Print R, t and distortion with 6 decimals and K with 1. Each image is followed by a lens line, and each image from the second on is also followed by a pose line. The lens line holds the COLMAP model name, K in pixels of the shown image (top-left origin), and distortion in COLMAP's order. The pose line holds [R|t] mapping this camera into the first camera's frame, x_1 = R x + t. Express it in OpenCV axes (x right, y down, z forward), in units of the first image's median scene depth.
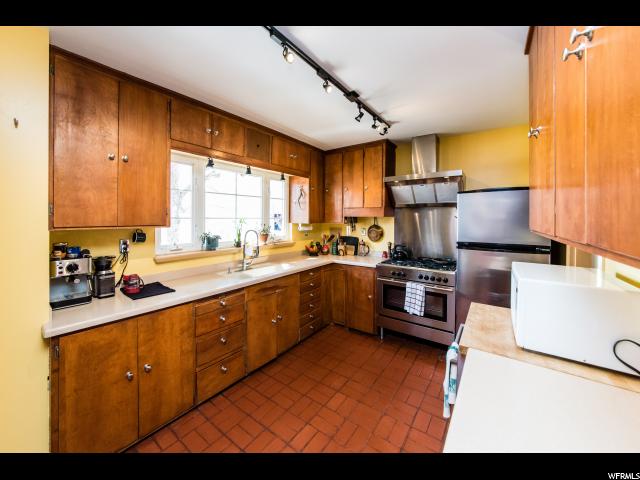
lens RADIAL K [[266.5, 0, 304.7], [0, 266.5, 219.7], [0, 0, 1]] dist [0.000141, -0.000006]
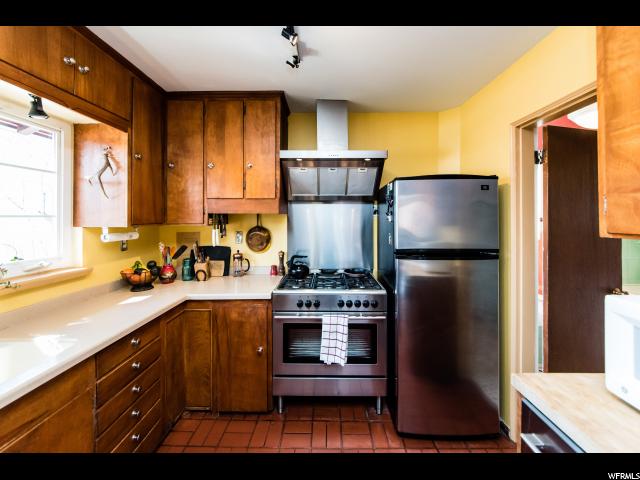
lens RADIAL K [[258.3, 0, 335.0], [0, 258.3, 215.2], [0, 0, 1]] dist [-0.000651, -0.000139]
pose [[0.786096, -0.002286, 0.618101, 0.020230], [0.008986, 0.999930, -0.007729, -0.000597], [-0.618040, 0.011630, 0.786061, 0.394475]]
